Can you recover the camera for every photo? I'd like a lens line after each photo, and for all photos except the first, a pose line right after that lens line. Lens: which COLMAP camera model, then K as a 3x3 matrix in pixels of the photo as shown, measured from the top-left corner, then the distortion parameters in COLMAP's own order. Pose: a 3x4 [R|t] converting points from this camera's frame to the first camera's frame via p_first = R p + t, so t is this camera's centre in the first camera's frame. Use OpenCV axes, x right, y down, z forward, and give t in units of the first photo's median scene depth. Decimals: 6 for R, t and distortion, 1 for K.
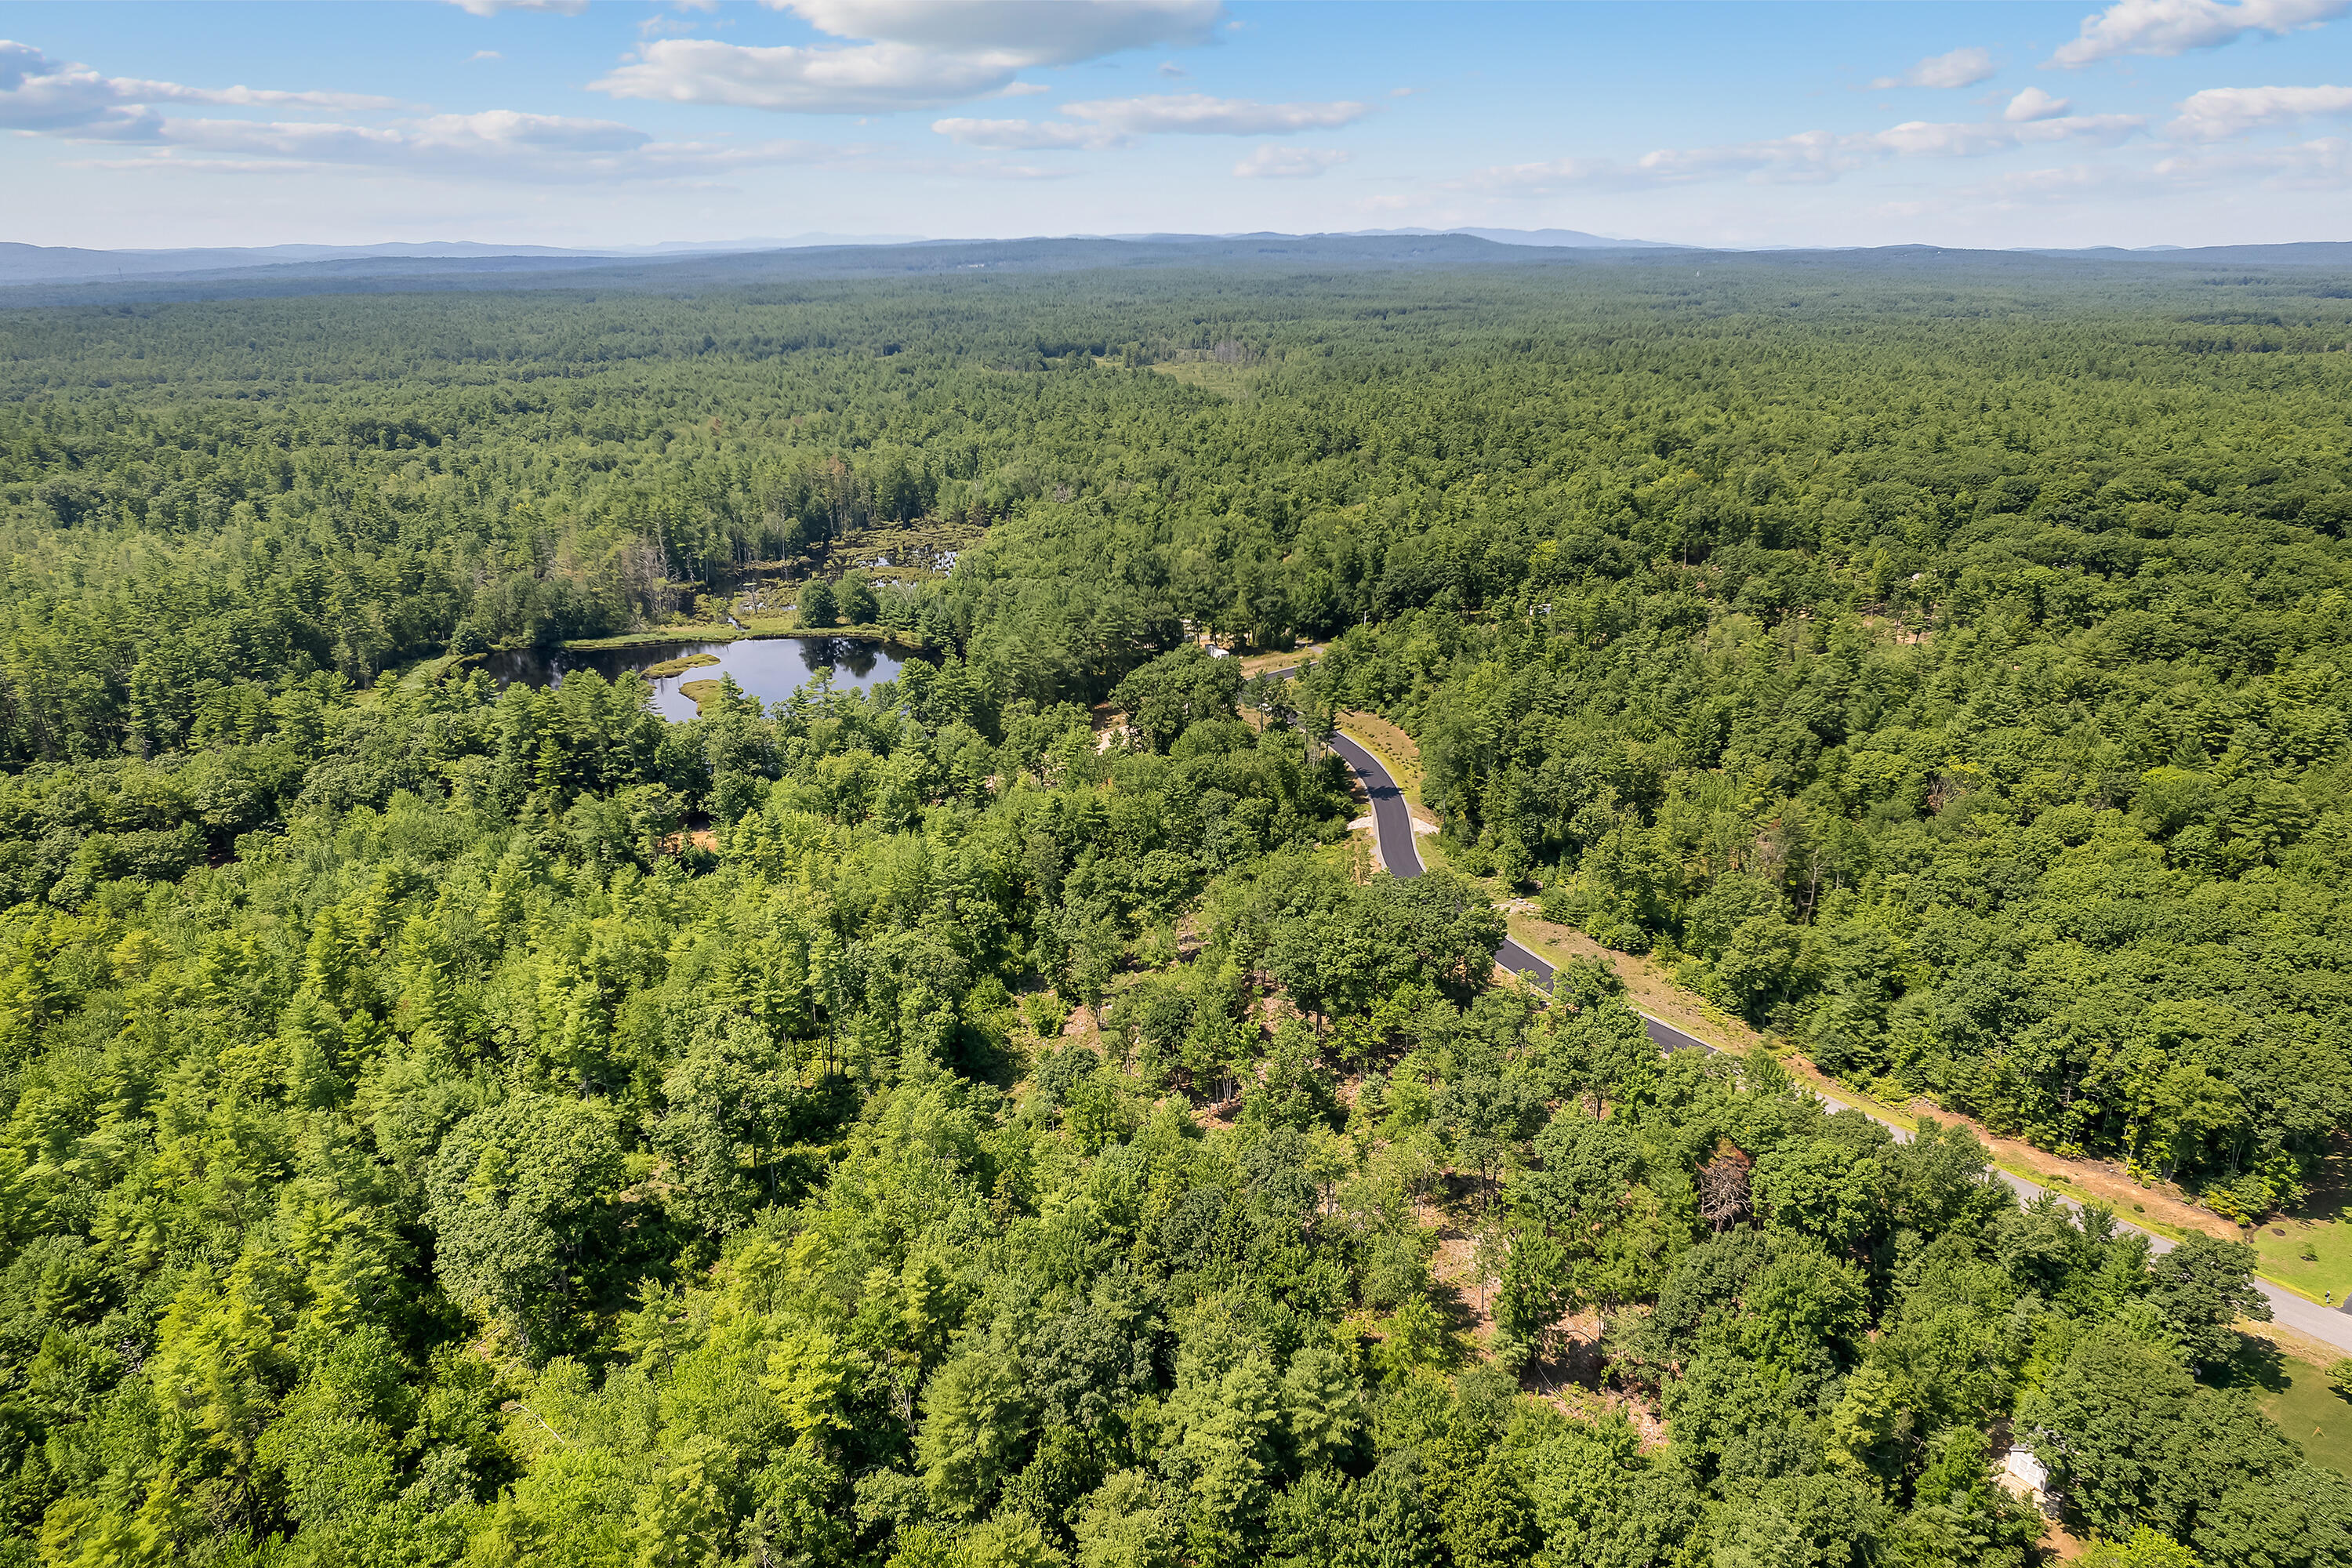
lens RADIAL K [[1465.1, 0, 1206.7], [0, 1465.1, 740.0], [0, 0, 1]] dist [-0.066426, 0.093311]
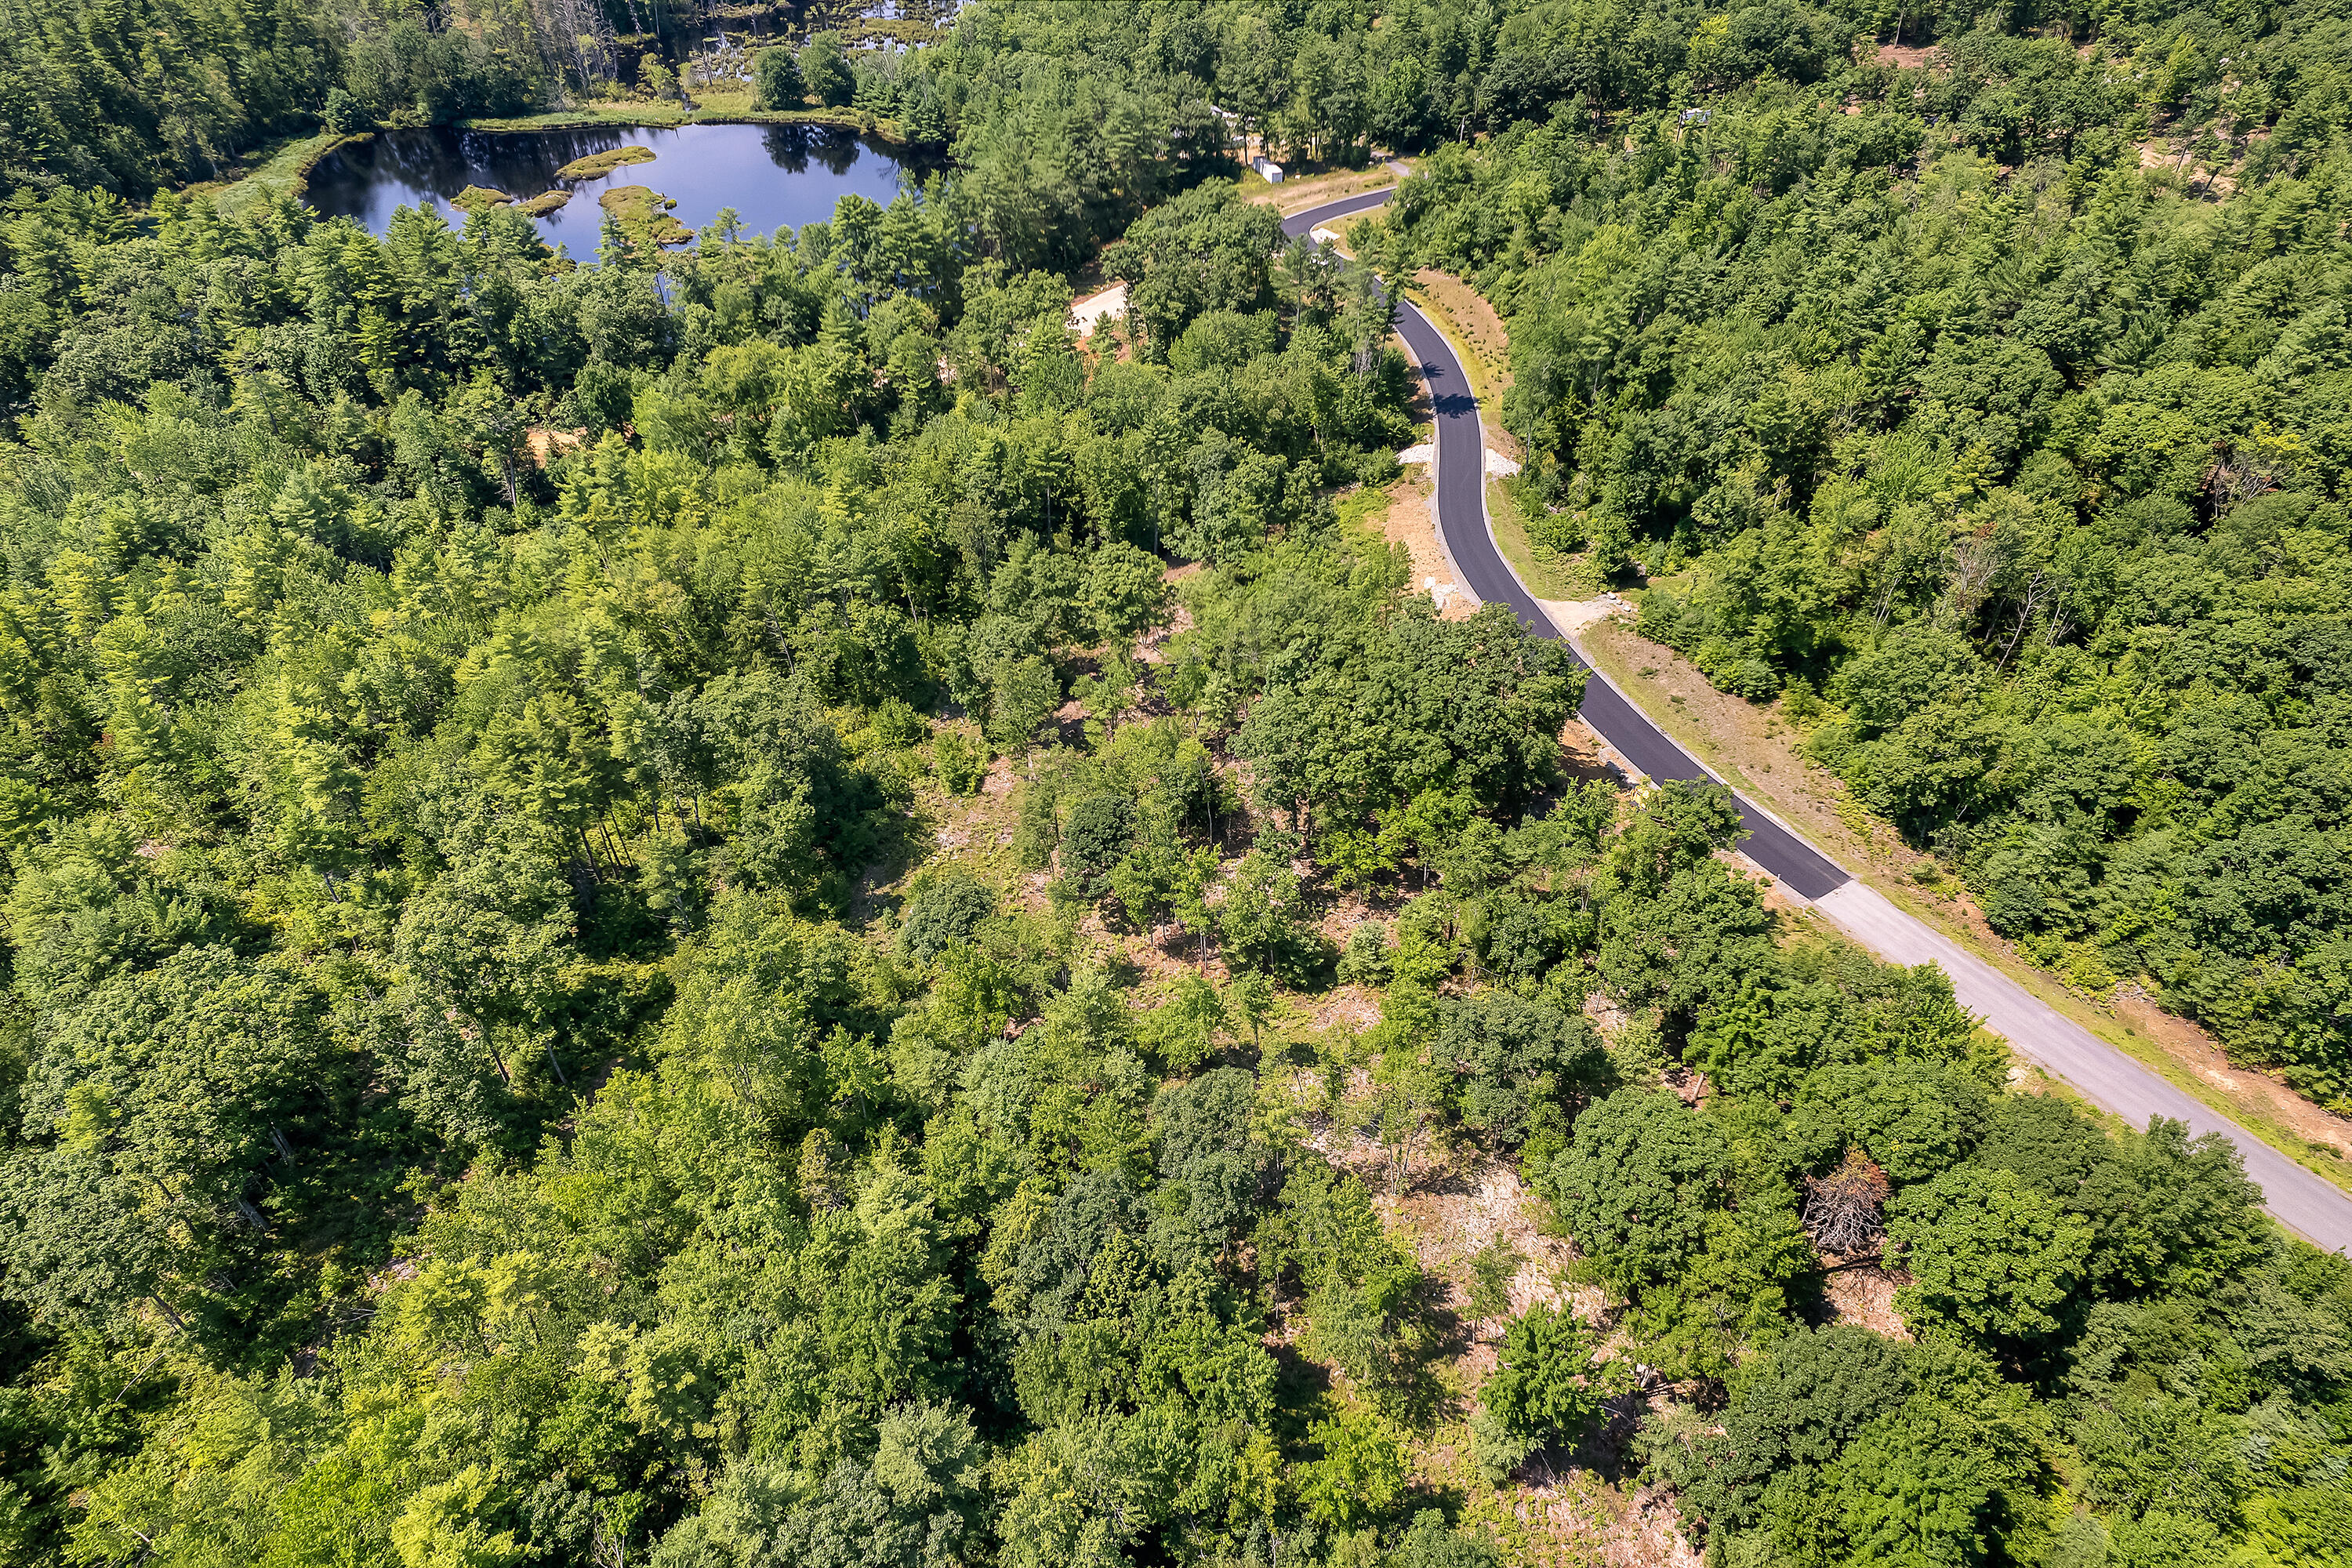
lens RADIAL K [[1465.1, 0, 1206.7], [0, 1465.1, 740.0], [0, 0, 1]] dist [-0.066426, 0.093311]
pose [[0.997309, 0.052788, -0.050877, 0.043067], [-0.030870, 0.931798, 0.361661, -0.079471], [0.066498, -0.359117, 0.930920, 0.233926]]
